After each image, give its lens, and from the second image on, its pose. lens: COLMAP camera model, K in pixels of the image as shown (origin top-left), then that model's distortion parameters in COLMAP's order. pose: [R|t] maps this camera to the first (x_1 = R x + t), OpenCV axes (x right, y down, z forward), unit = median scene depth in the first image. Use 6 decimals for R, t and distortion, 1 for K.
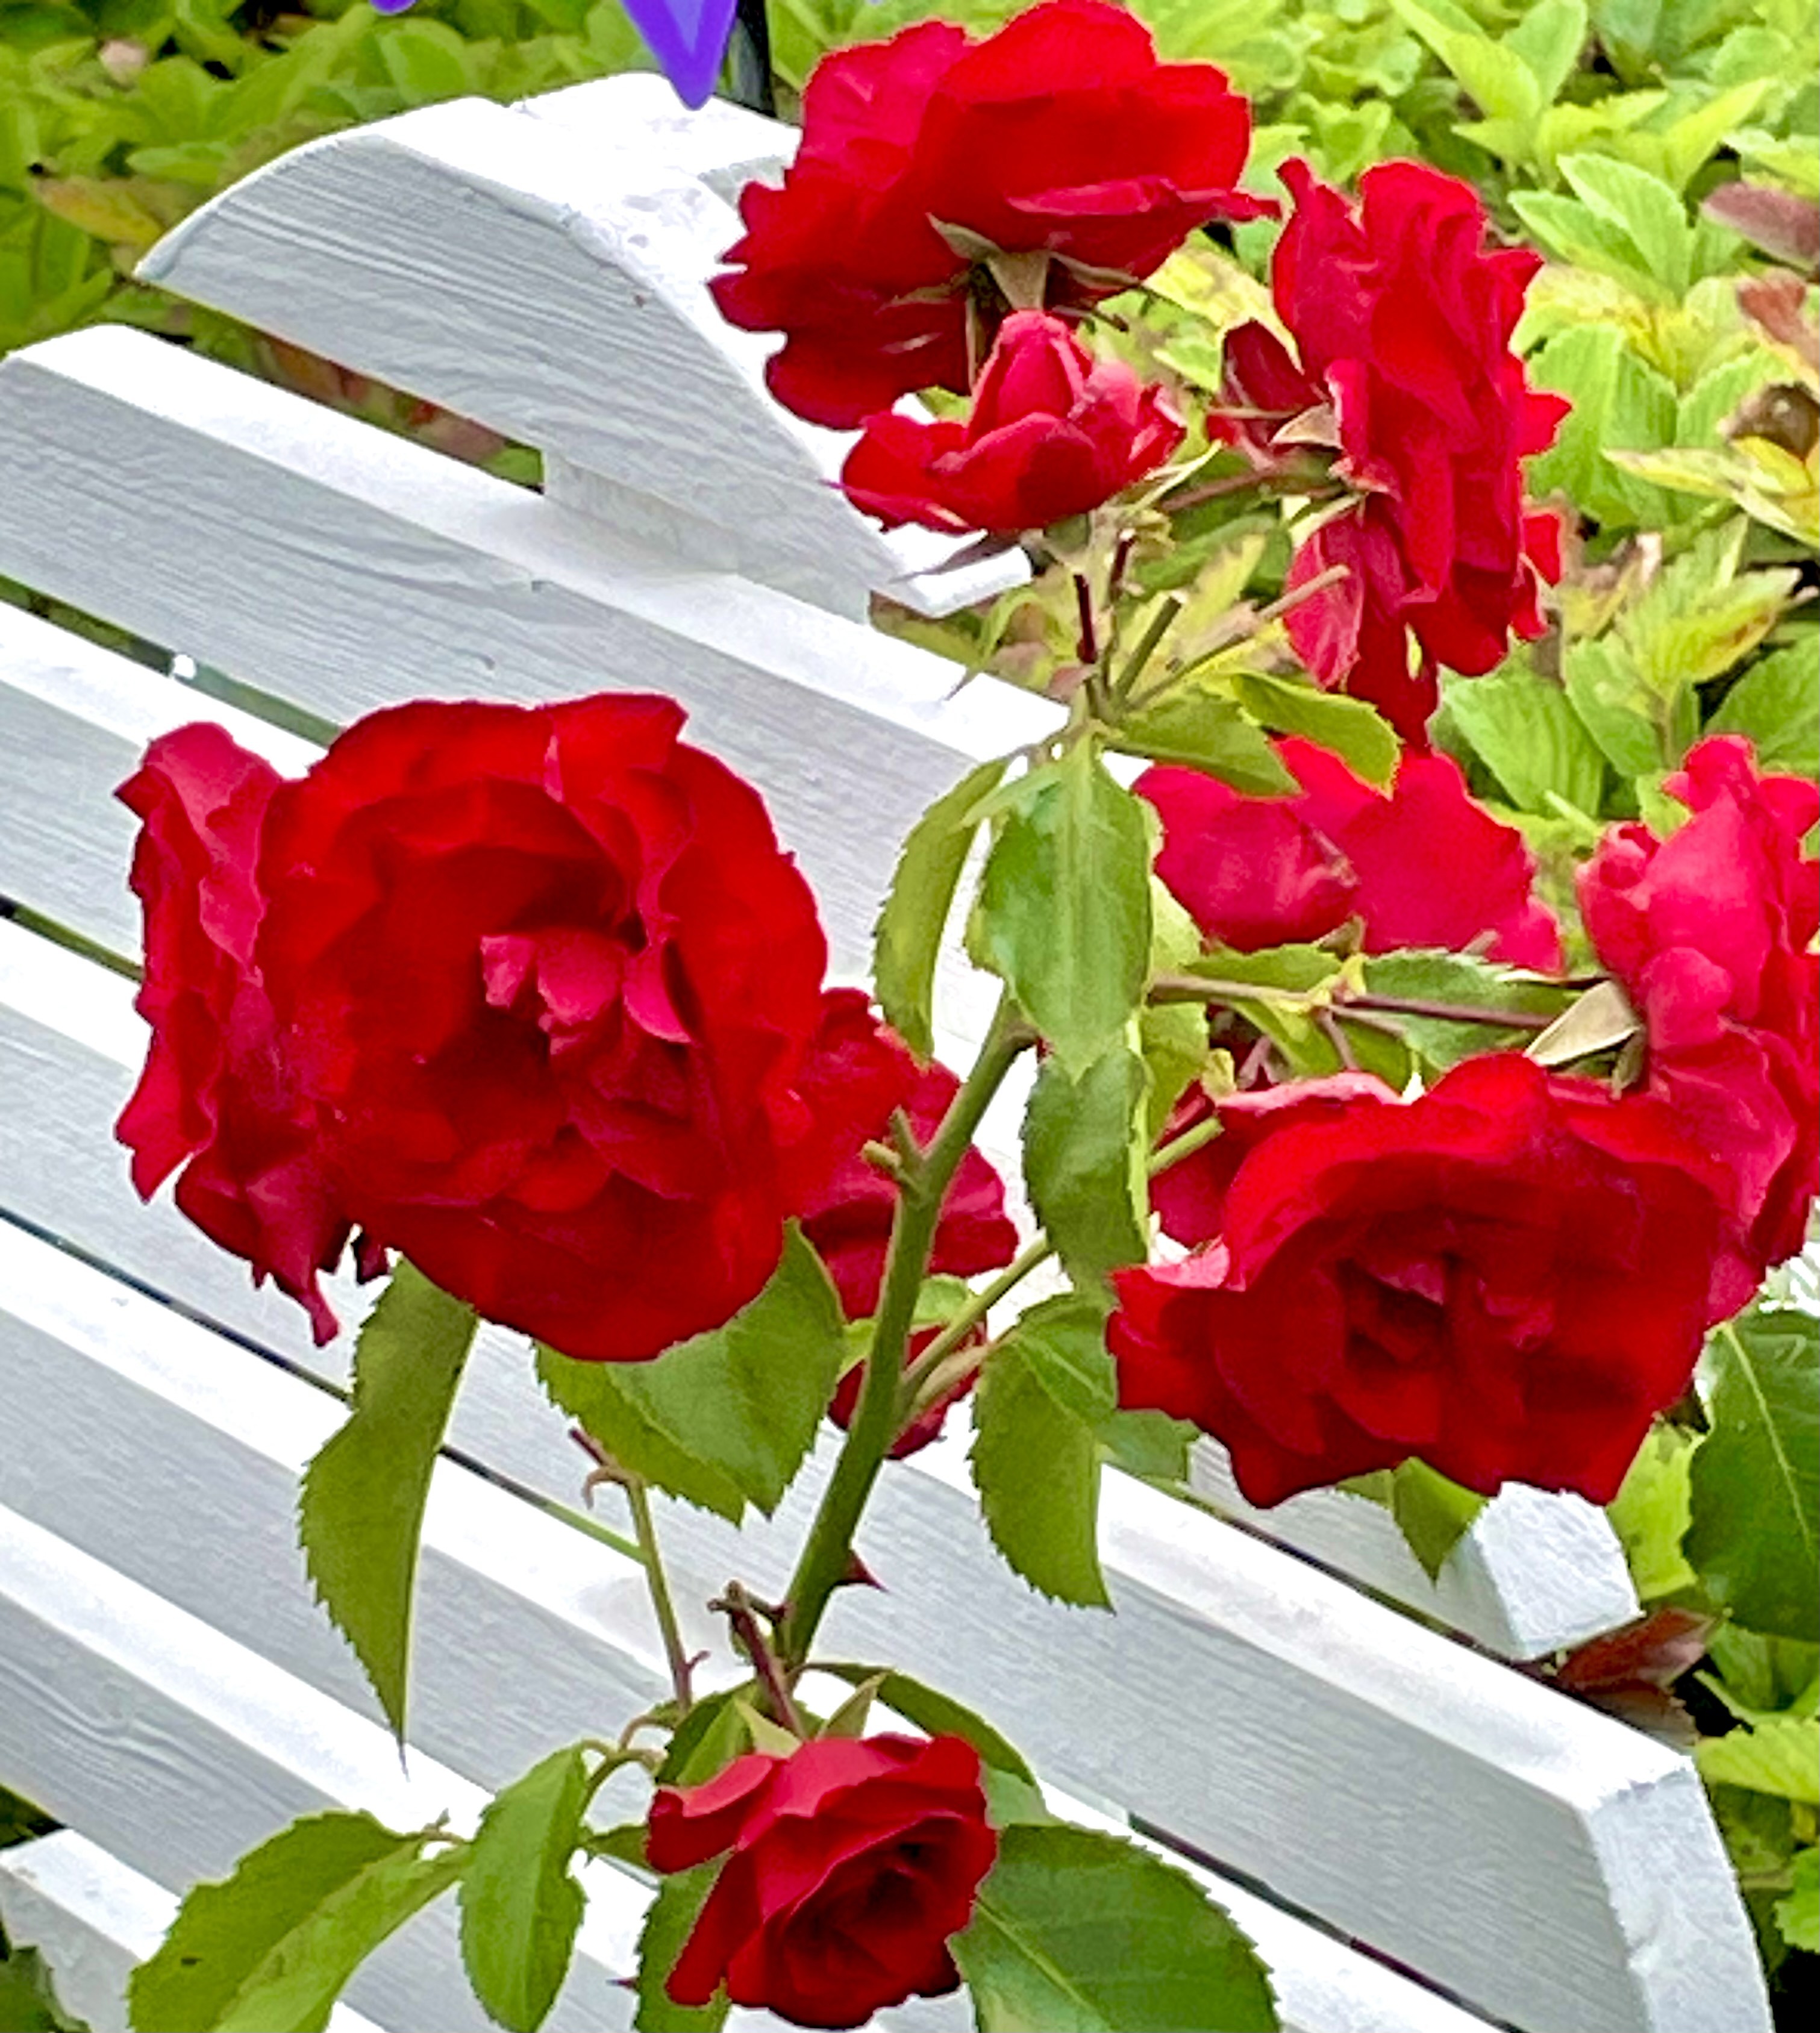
lens RADIAL K [[9480.2, 0, 917.5], [0, 9480.2, 1022.1], [0, 0, 1]] dist [-0.024032, 0.000000]
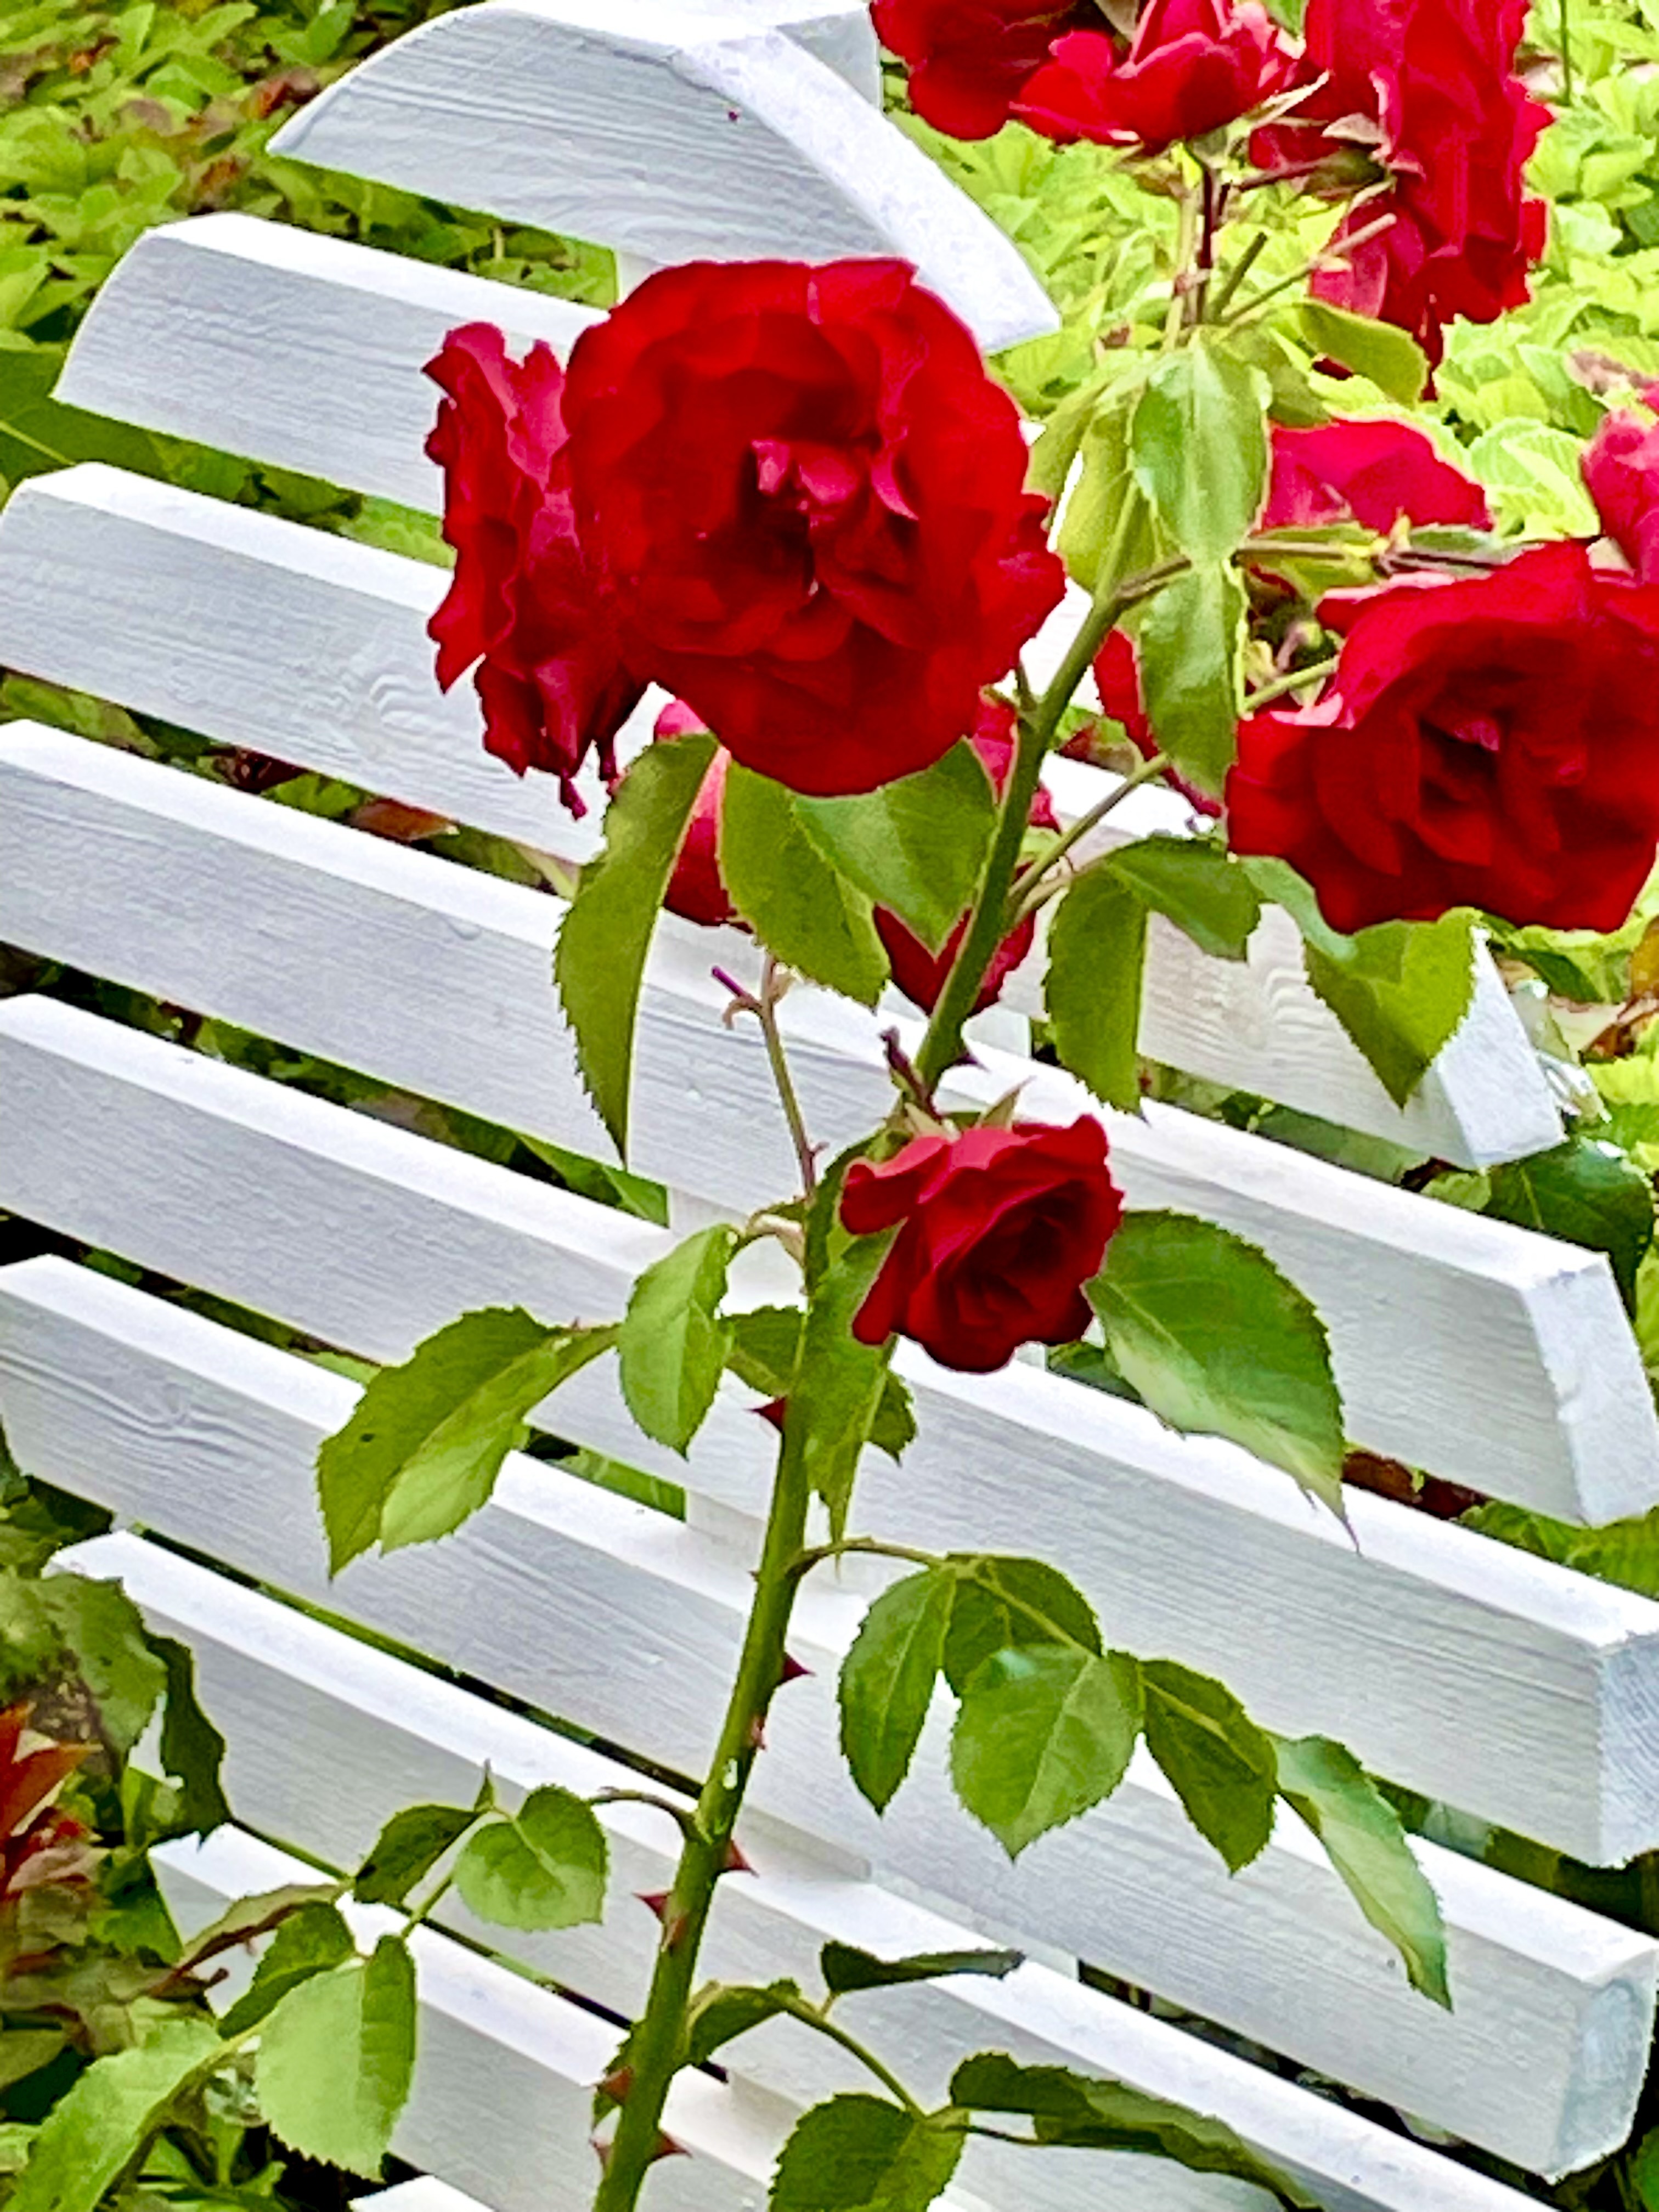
lens RADIAL K [[8634.3, 0, 821.6], [0, 8634.3, 1099.9], [0, 0, 1]] dist [-0.130831, 0.000000]
pose [[0.997957, 0.012220, 0.062712, -0.098897], [-0.008582, 0.998282, -0.057963, 0.133324], [-0.063313, 0.057306, 0.996347, -0.129023]]
